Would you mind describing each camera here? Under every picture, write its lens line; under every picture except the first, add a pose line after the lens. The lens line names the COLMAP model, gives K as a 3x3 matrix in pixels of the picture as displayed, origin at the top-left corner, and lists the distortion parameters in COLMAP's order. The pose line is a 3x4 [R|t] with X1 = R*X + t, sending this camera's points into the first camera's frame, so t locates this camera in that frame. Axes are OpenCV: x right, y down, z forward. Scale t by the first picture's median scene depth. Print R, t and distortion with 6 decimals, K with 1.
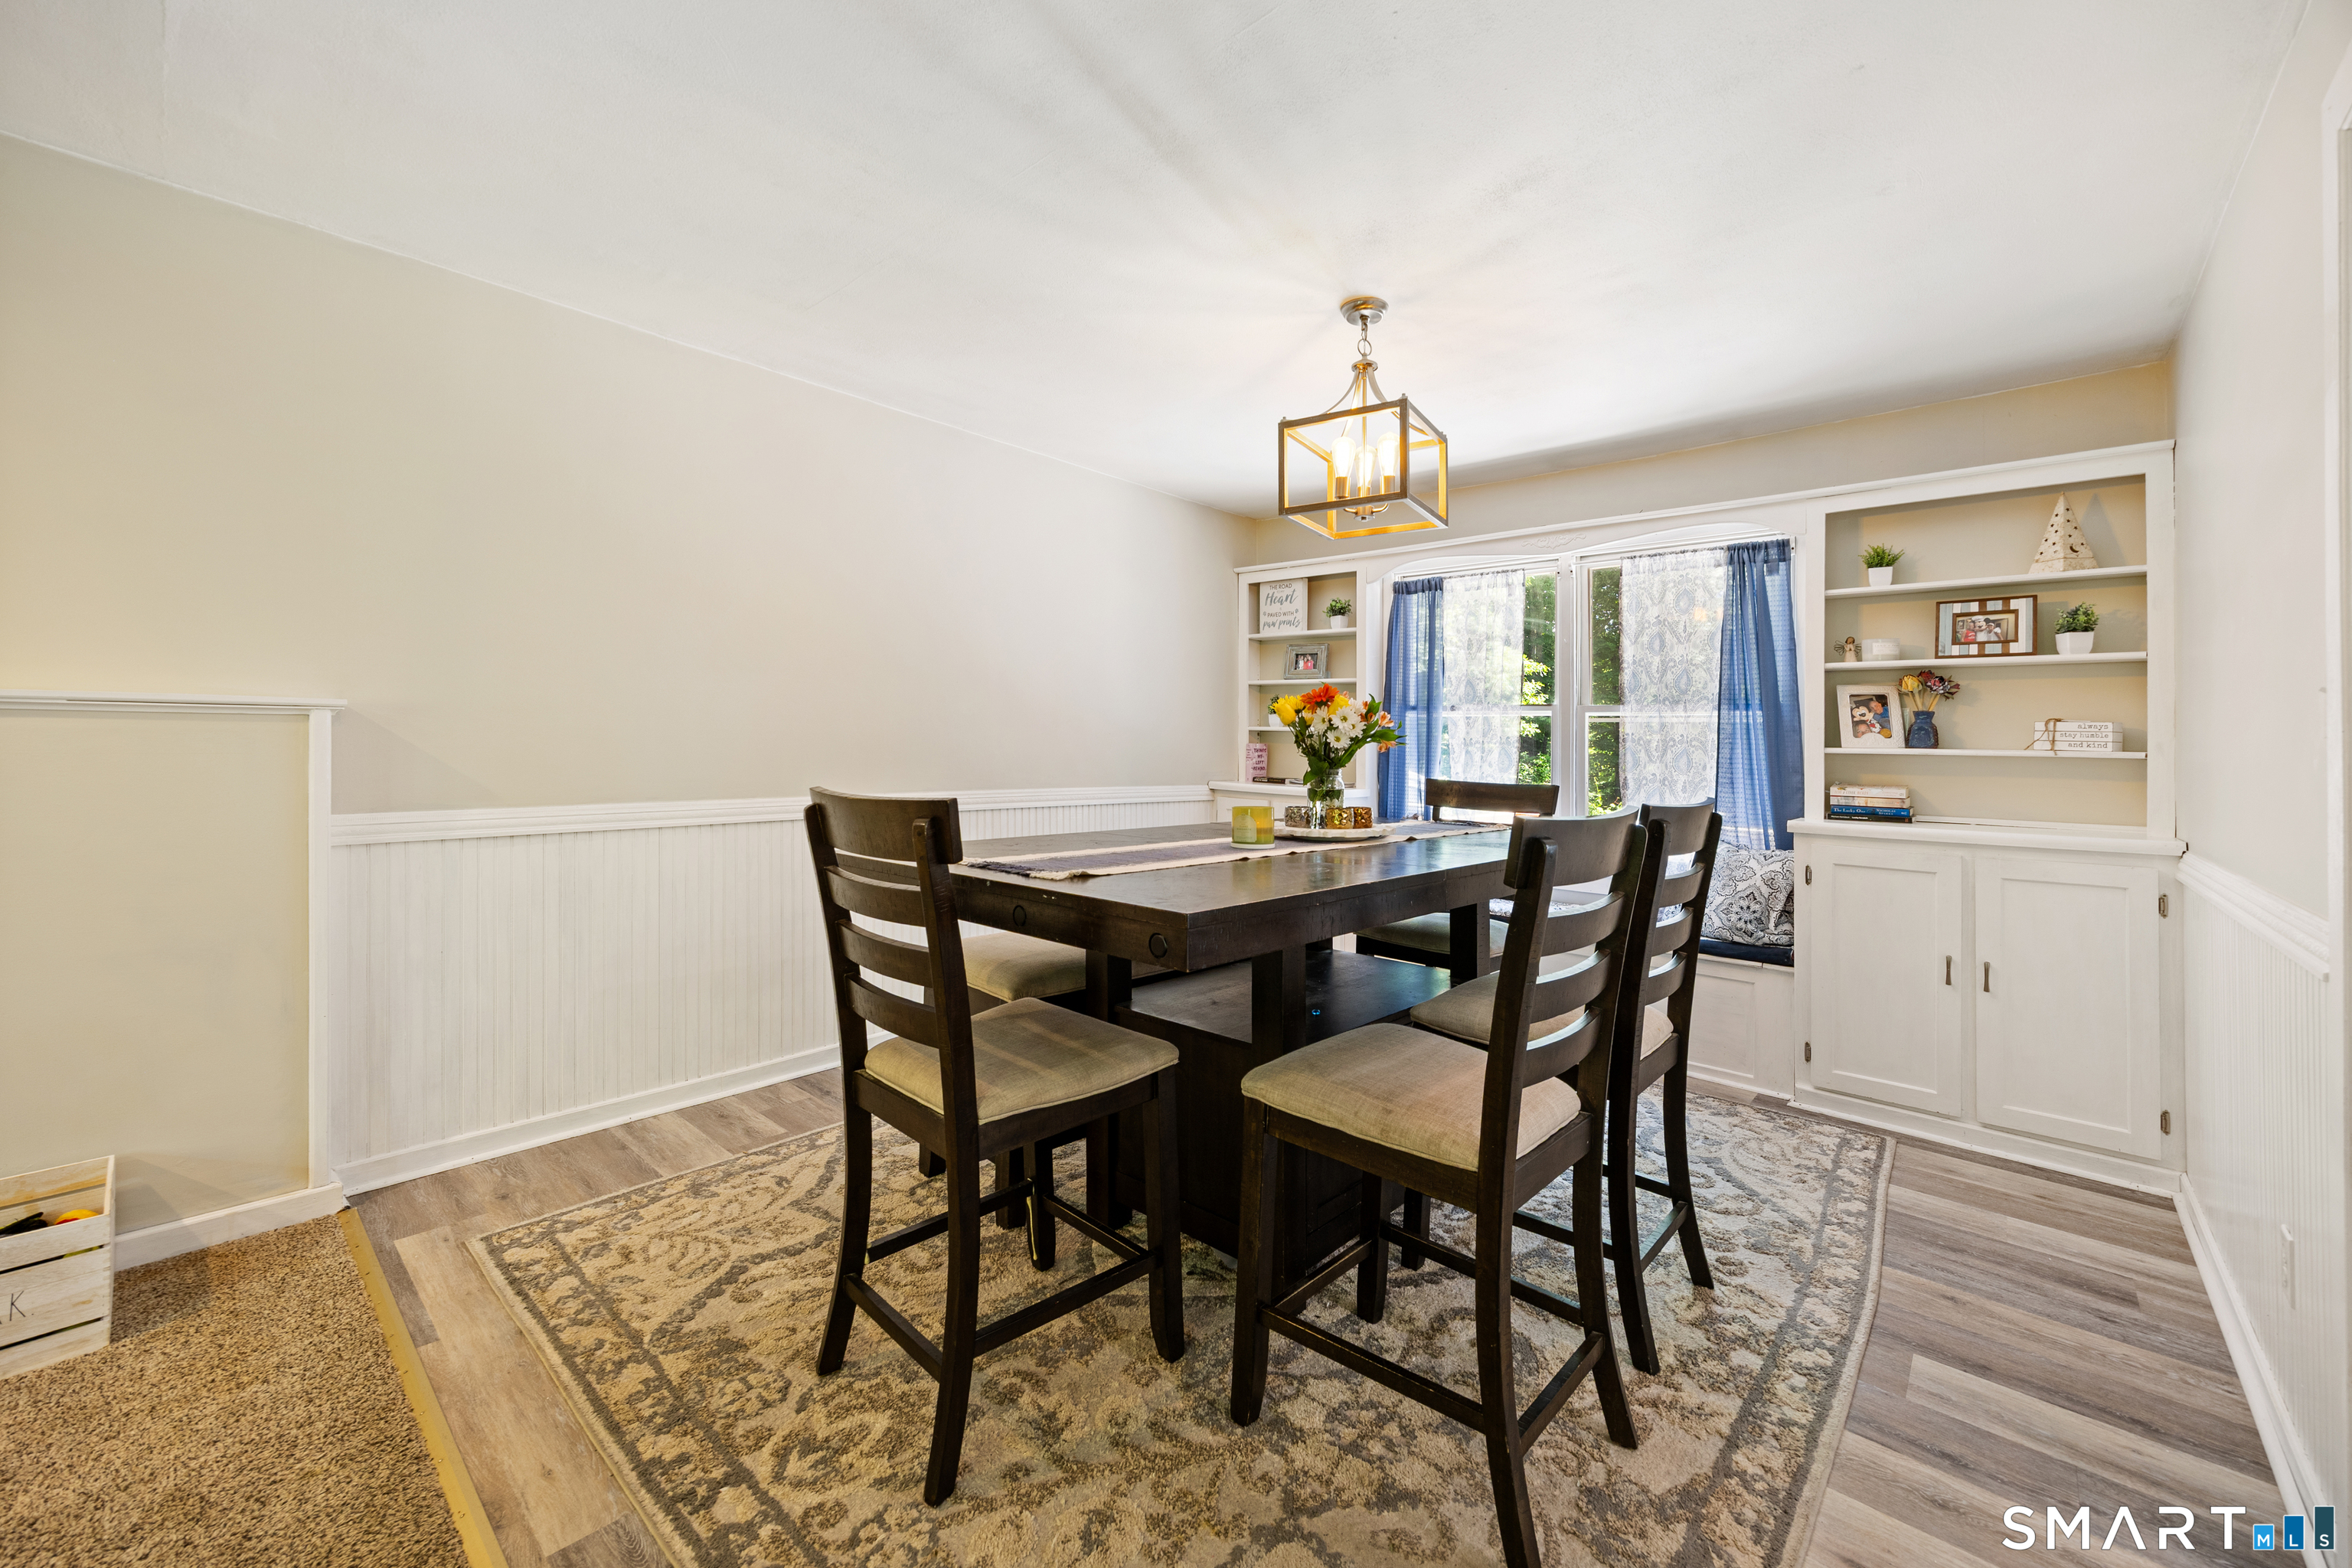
lens RADIAL K [[929.8, 0, 1189.4], [0, 929.8, 738.6], [0, 0, 1]] dist [-0.000184, -0.000023]
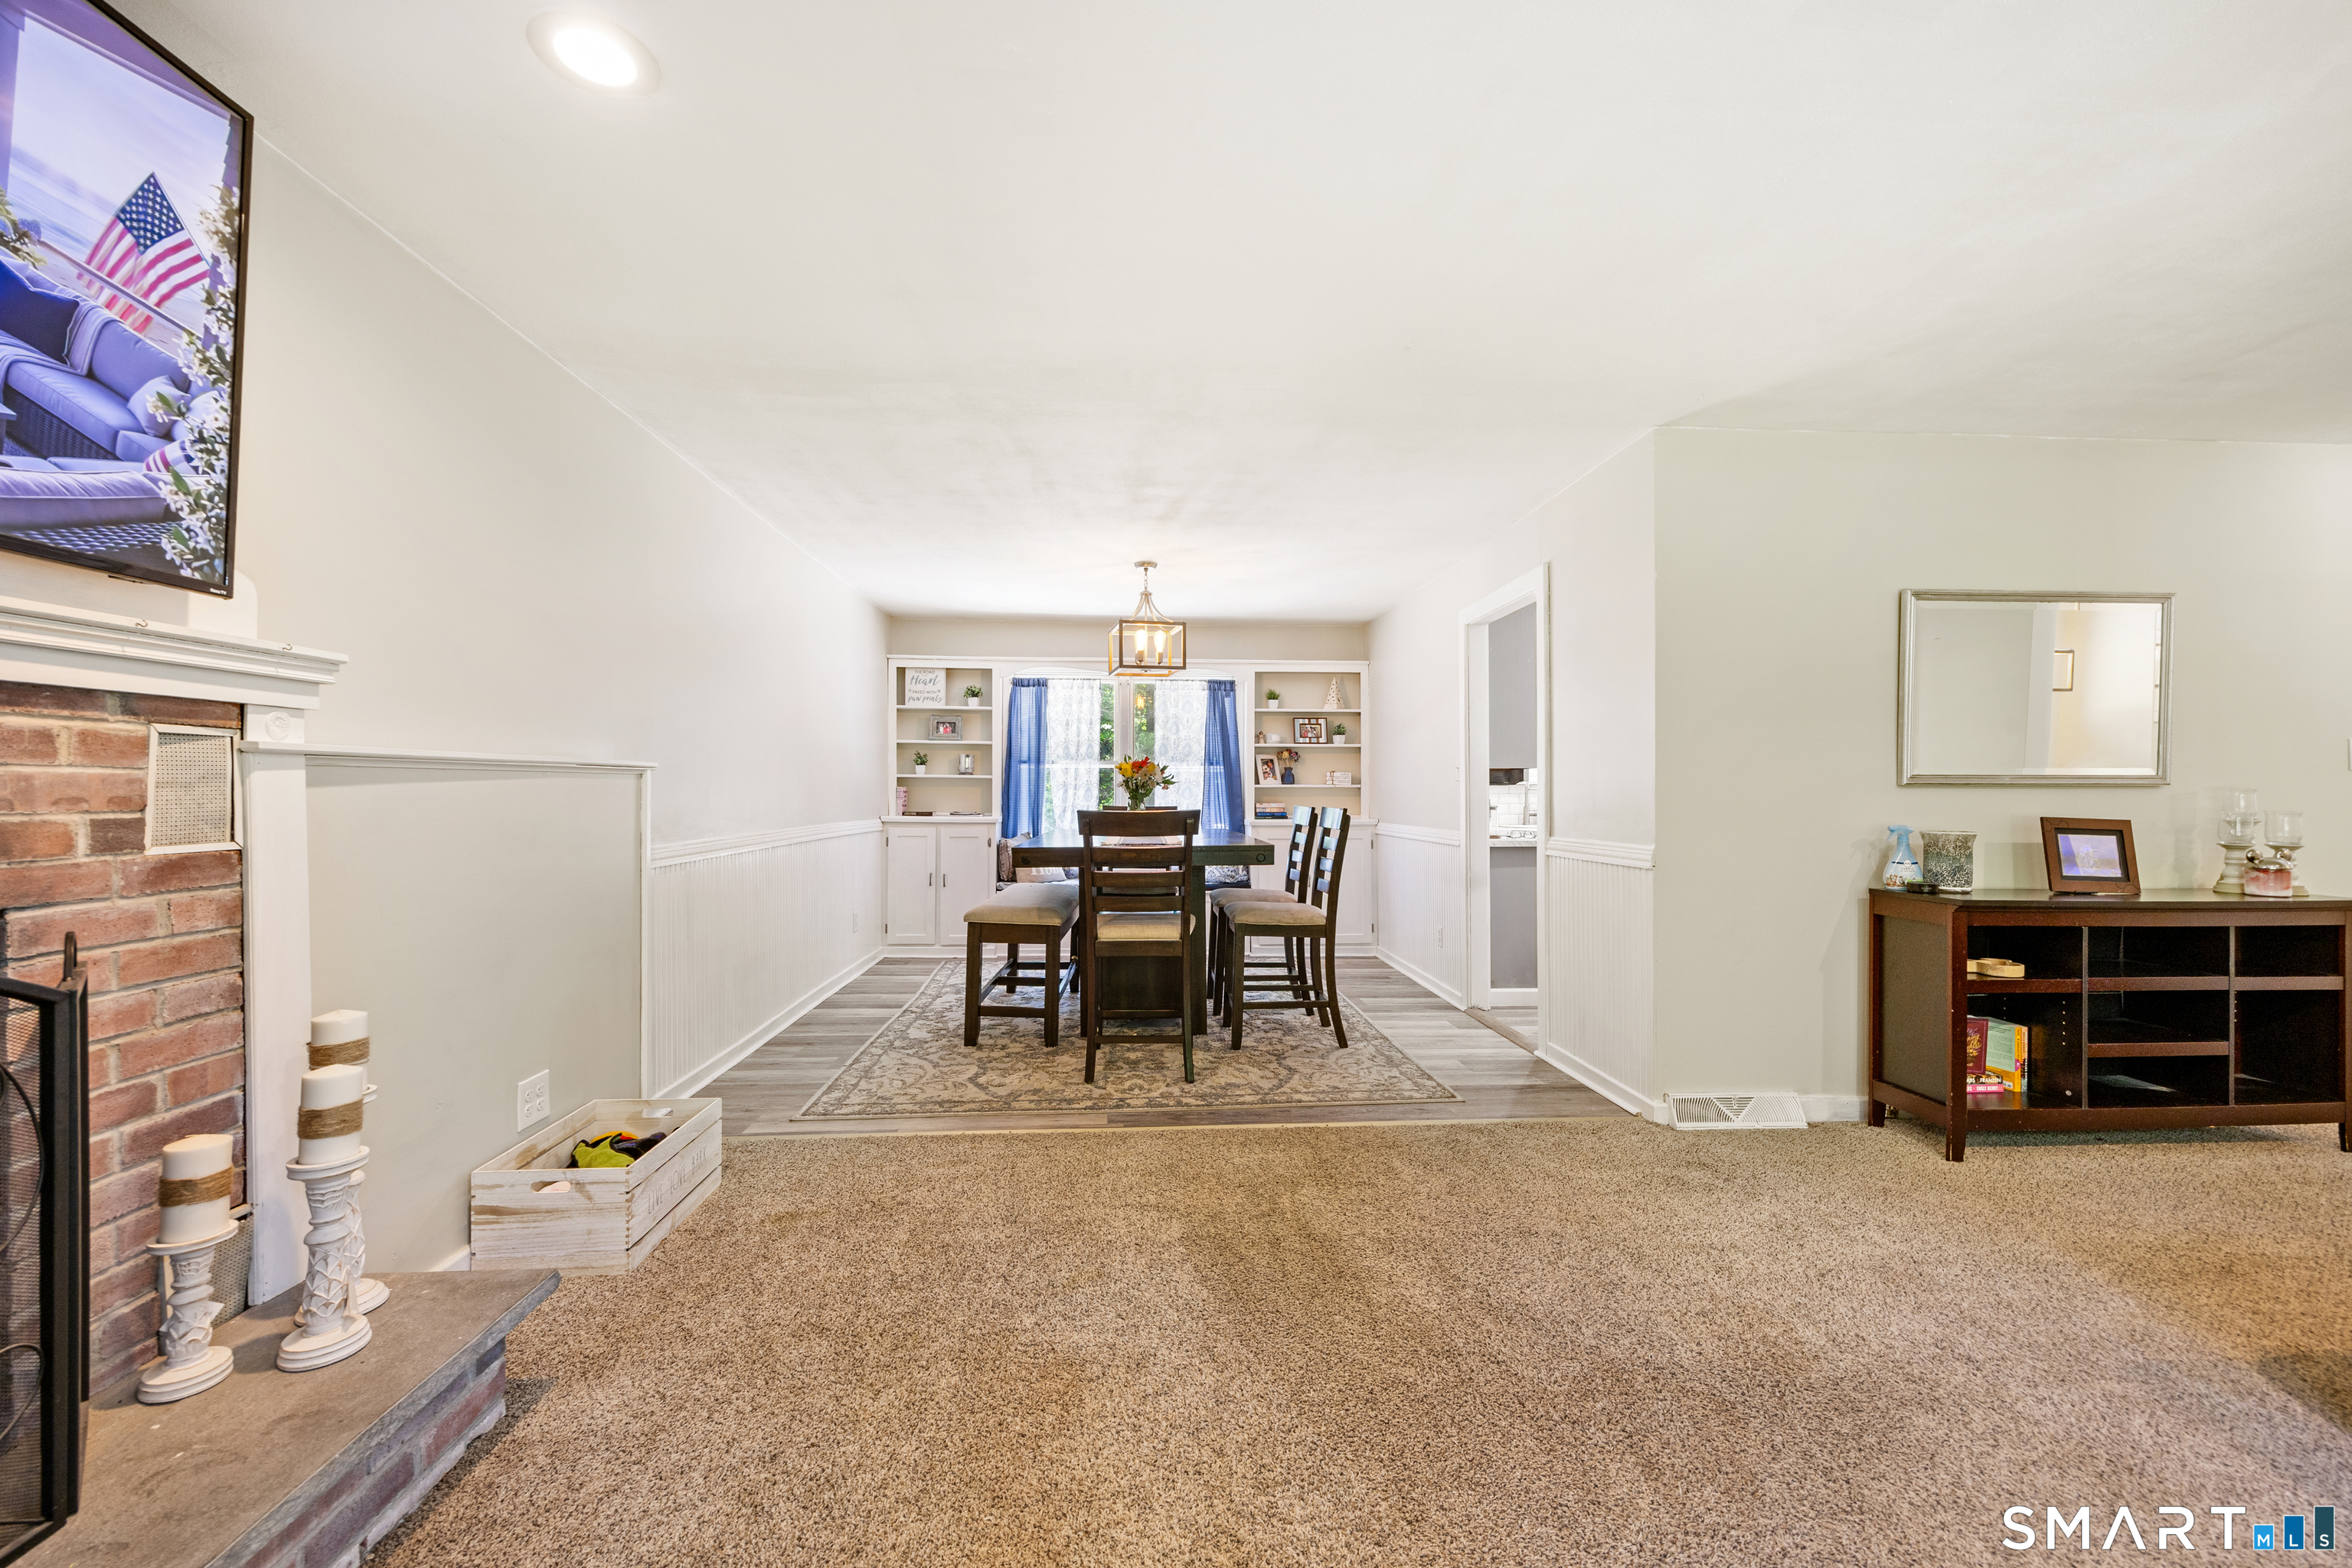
lens RADIAL K [[929.8, 0, 1184.7], [0, 929.8, 770.8], [0, 0, 1]] dist [-0.000184, -0.000023]
pose [[0.699236, -0.001913, 0.714888, -0.962301], [0.008845, 0.999943, -0.005977, -0.010664], [-0.714836, 0.010503, 0.699213, -0.359522]]
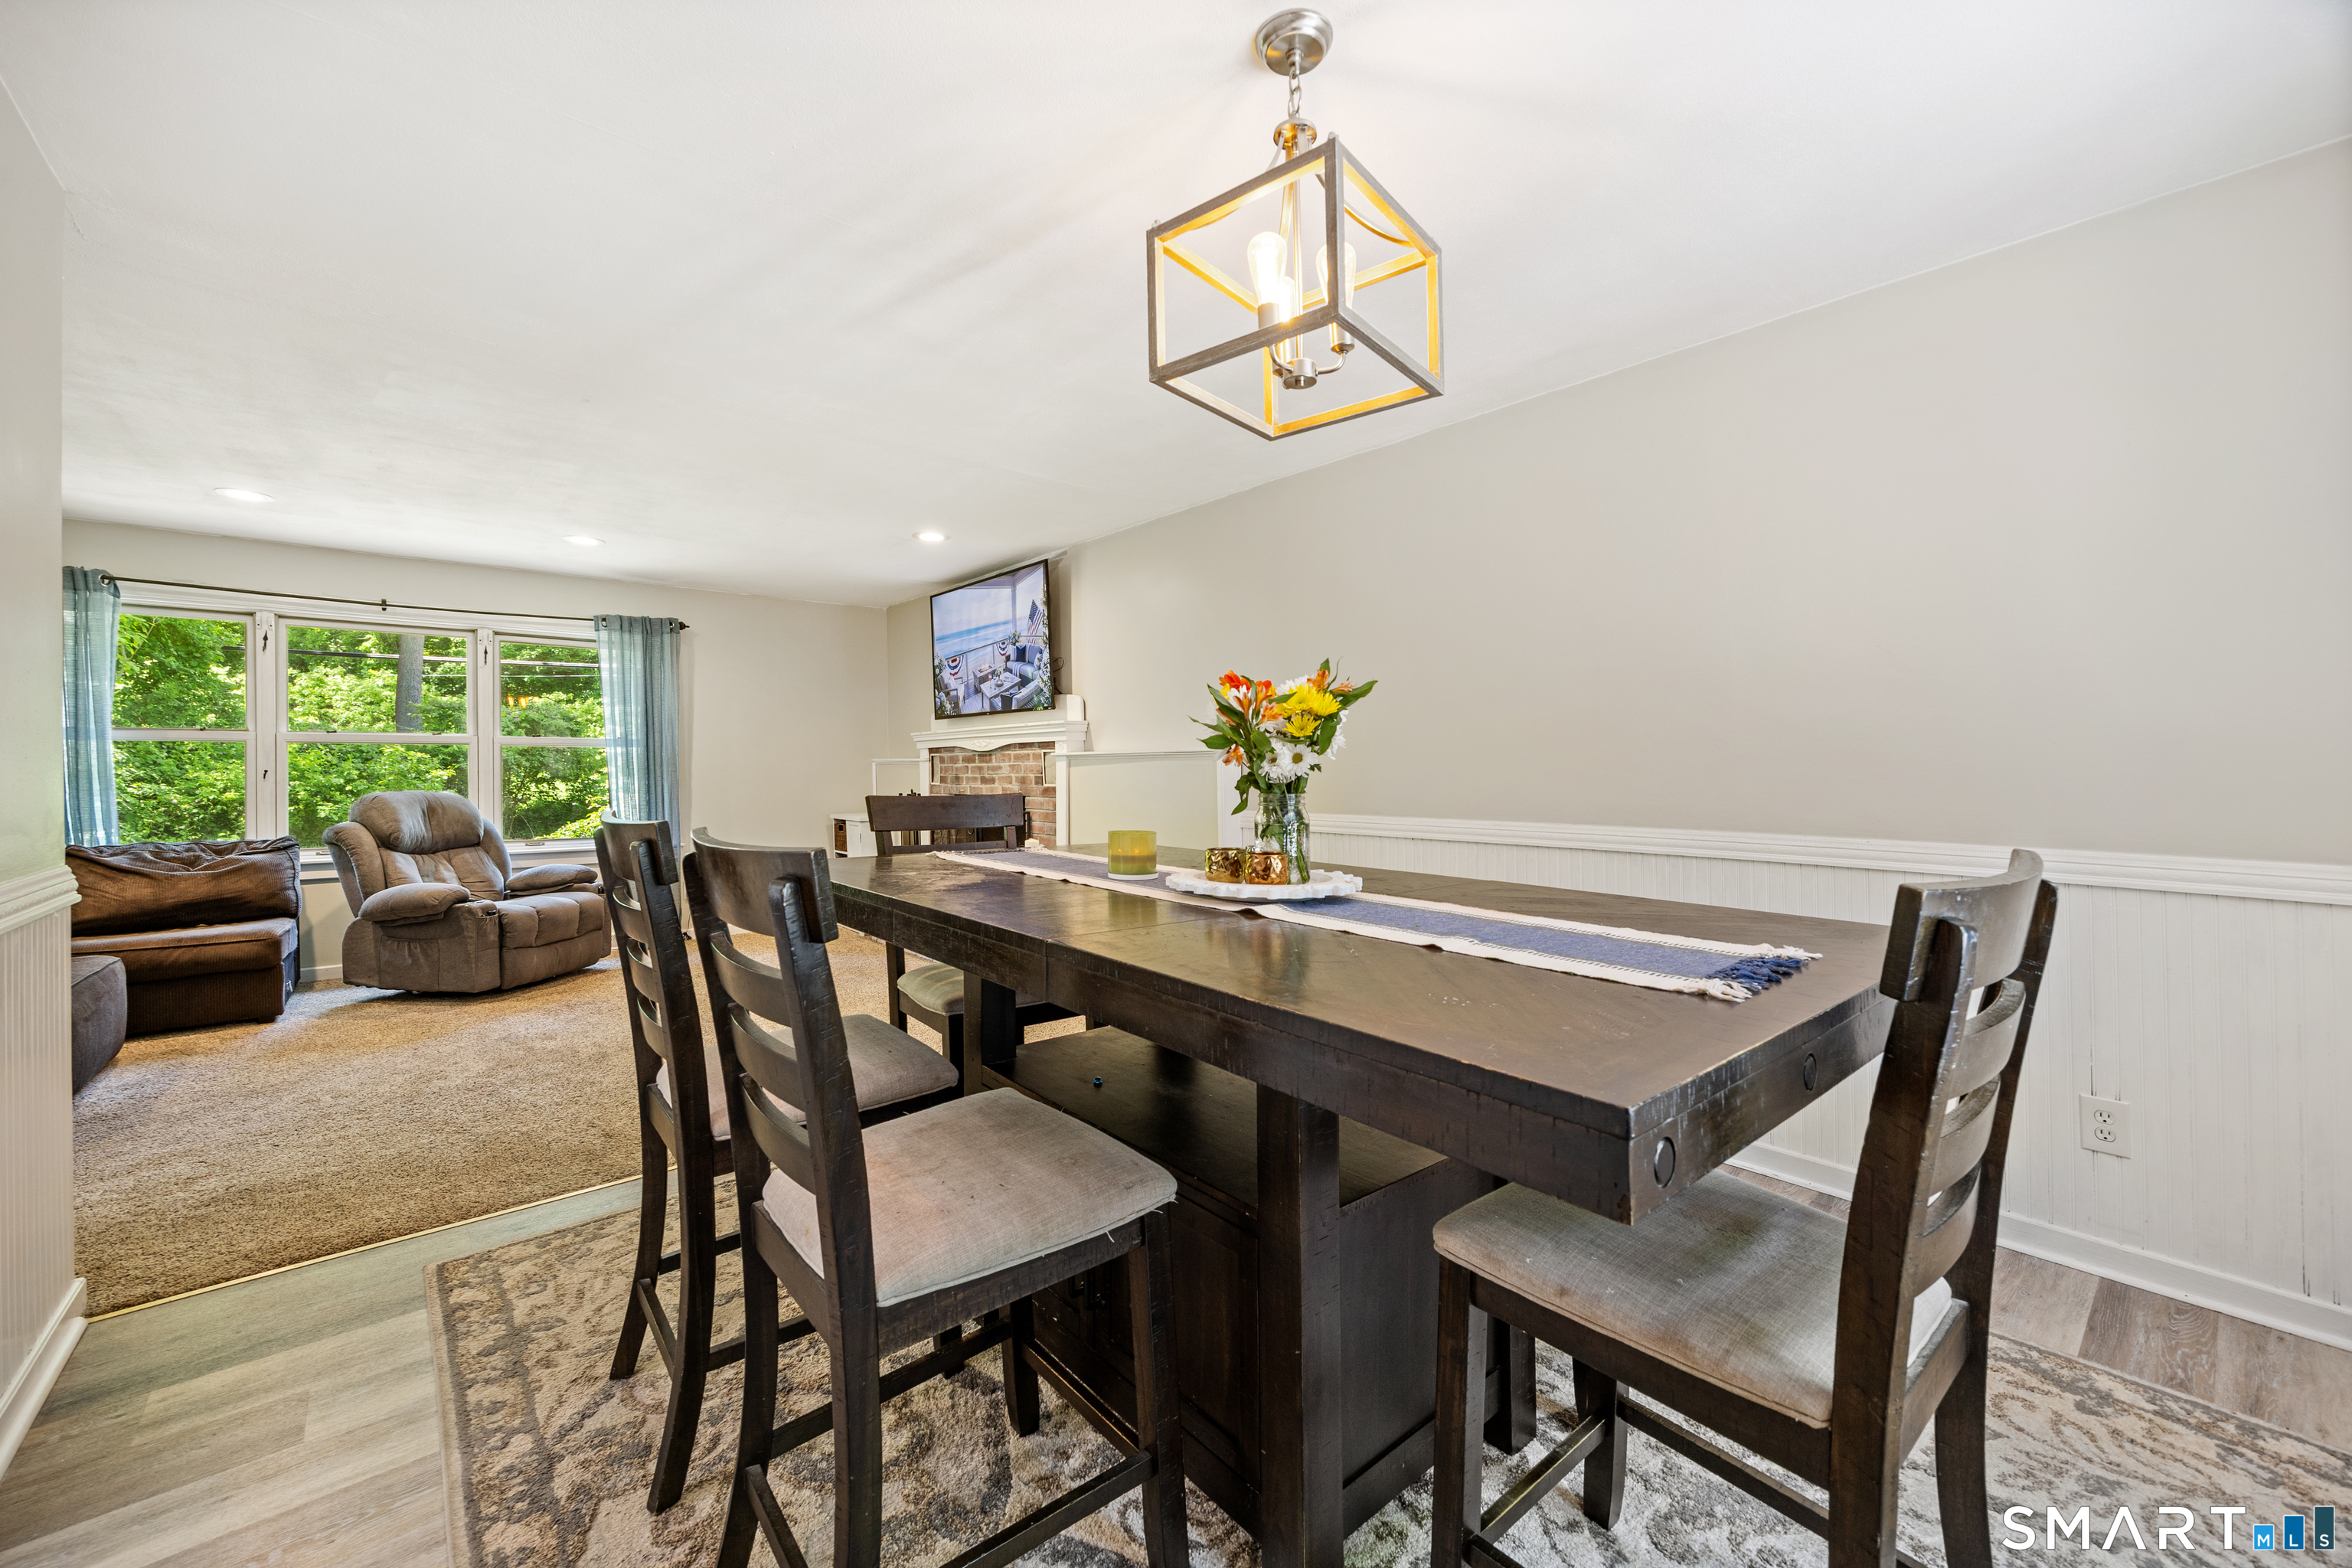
lens RADIAL K [[929.8, 0, 1175.5], [0, 929.8, 770.5], [0, 0, 1]] dist [-0.000184, -0.000023]
pose [[-0.137321, -0.010181, -0.990474, 0.672369], [0.003943, 0.999934, -0.010825, 0.015694], [0.990519, -0.005392, -0.137272, 0.832029]]
